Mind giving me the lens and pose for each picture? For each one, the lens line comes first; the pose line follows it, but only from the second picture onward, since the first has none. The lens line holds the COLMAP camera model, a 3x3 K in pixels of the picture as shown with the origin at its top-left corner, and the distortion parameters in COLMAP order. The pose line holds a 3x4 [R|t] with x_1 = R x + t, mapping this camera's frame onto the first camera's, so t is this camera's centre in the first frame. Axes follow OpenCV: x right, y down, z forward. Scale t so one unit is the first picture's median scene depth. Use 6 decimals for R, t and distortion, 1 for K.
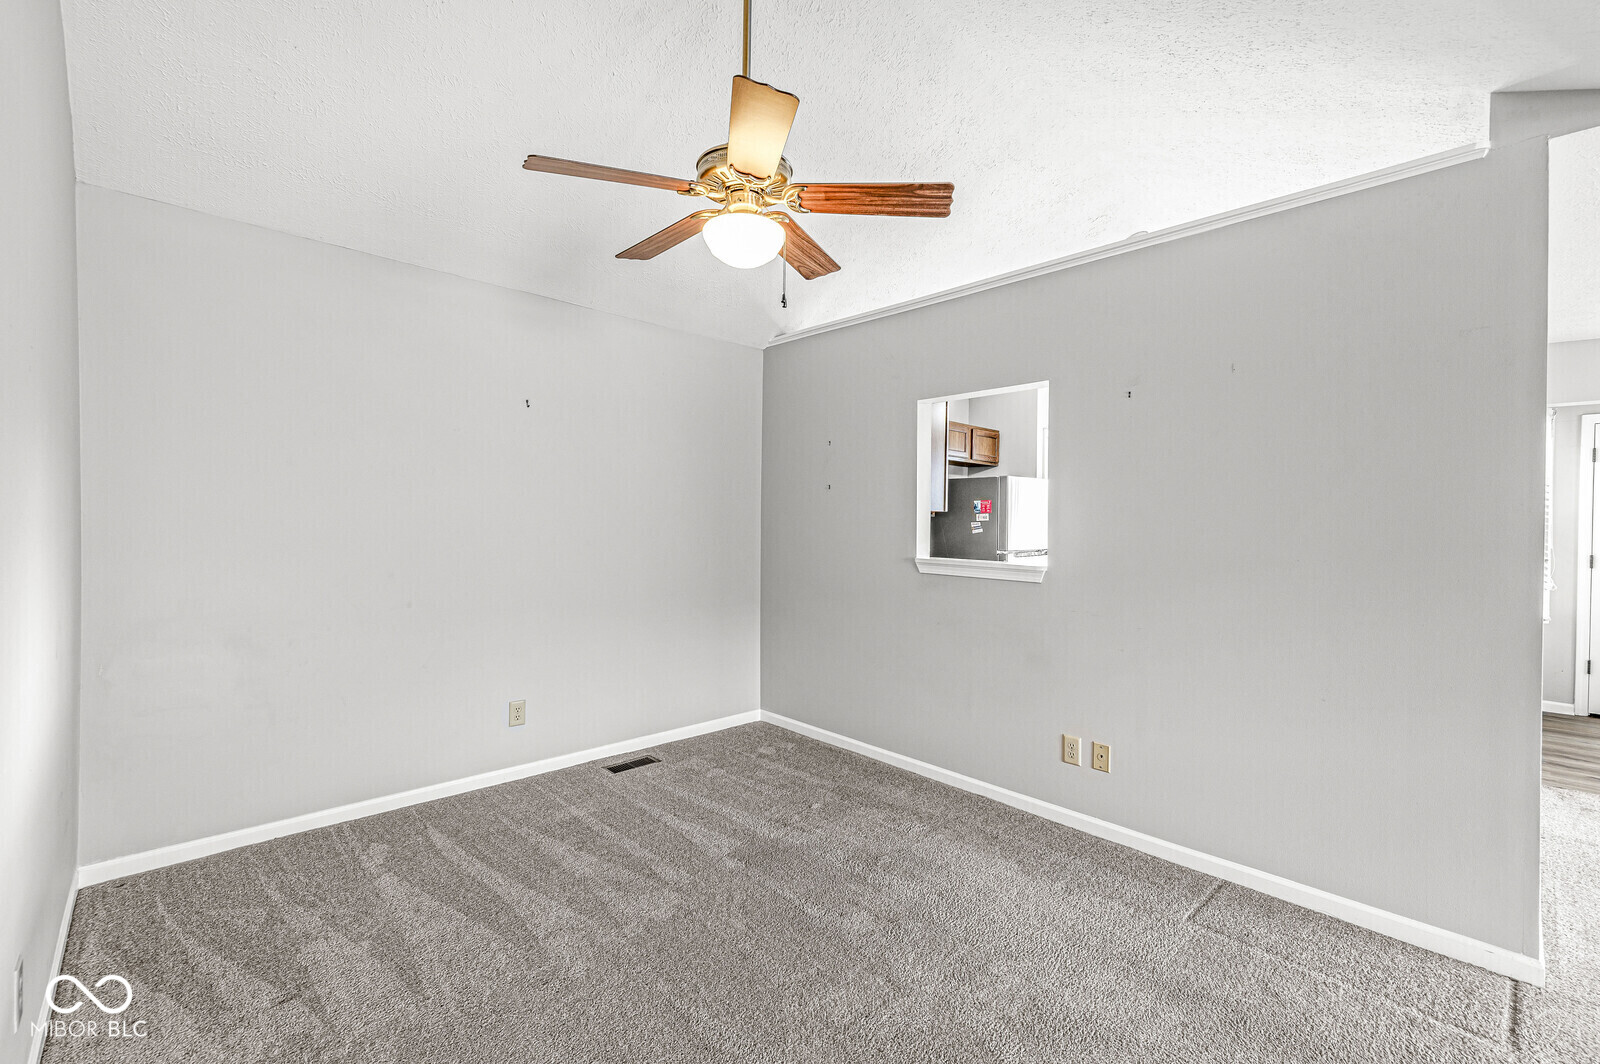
lens RADIAL K [[674.9, 0, 800.0], [0, 674.9, 532.0], [0, 0, 1]] dist [-0.003868, -0.000732]
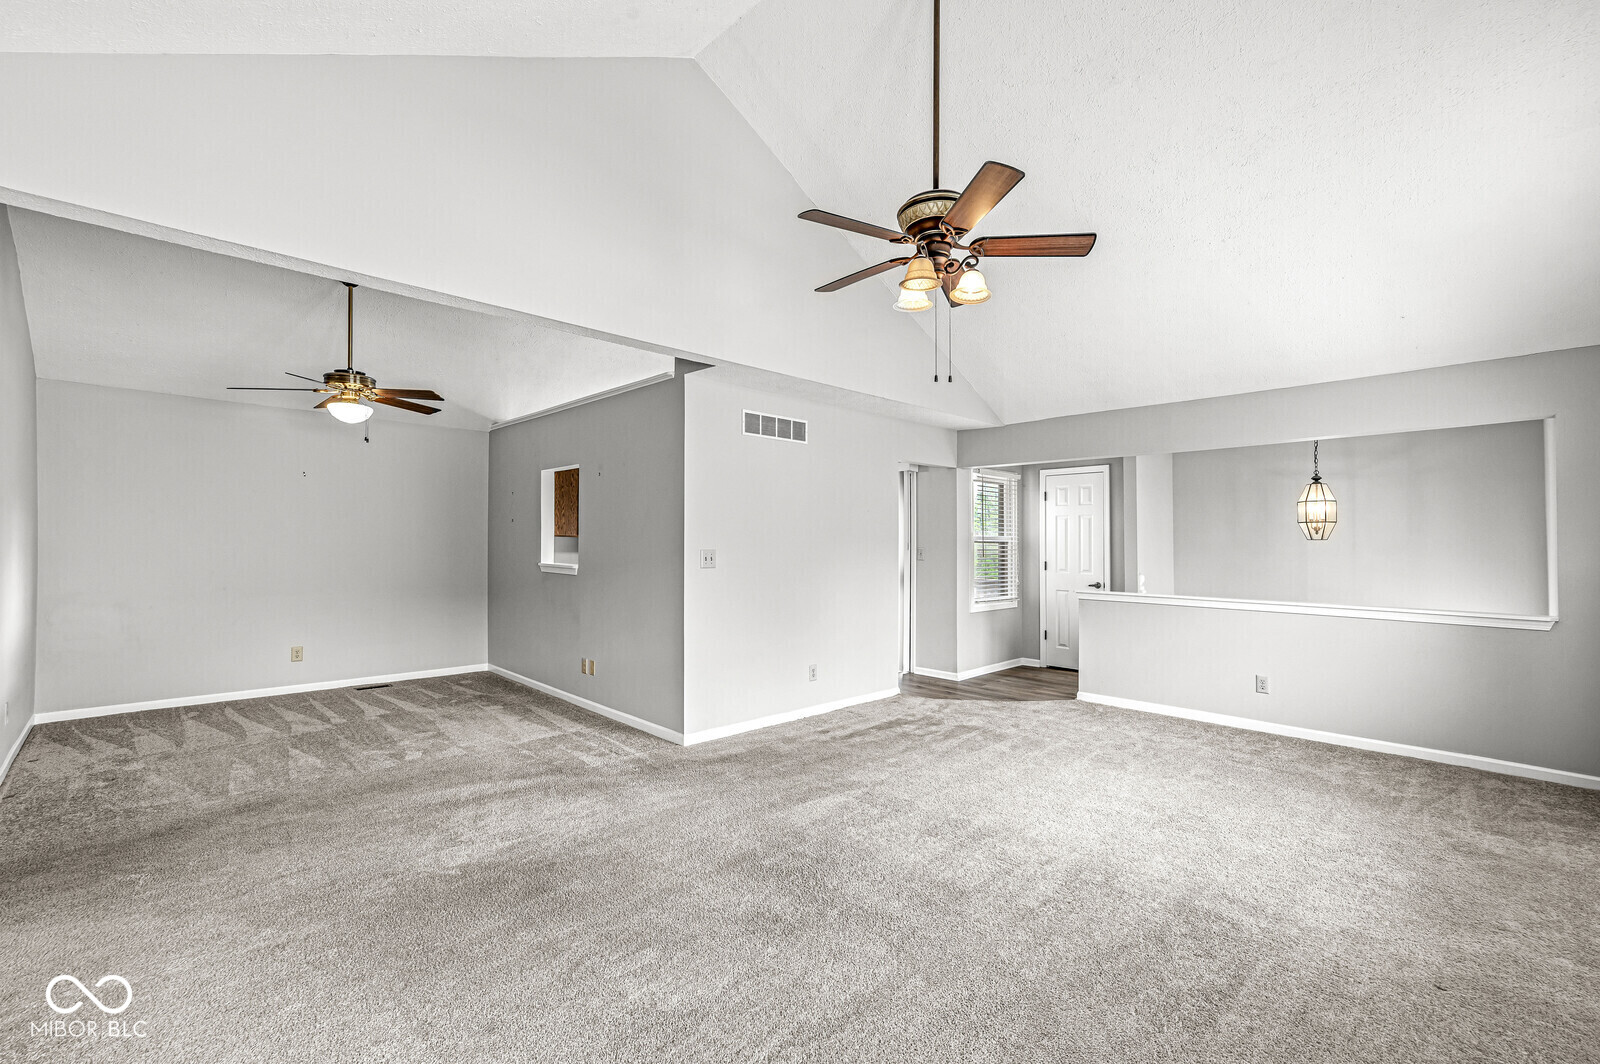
lens RADIAL K [[680.7, 0, 798.7], [0, 680.7, 540.5], [0, 0, 1]] dist [0.001462, 0.000366]
pose [[0.999969, -0.005733, 0.005458, 0.950938], [0.005807, 0.999890, -0.013673, 0.008938], [-0.005379, 0.013704, 0.999892, -0.839514]]
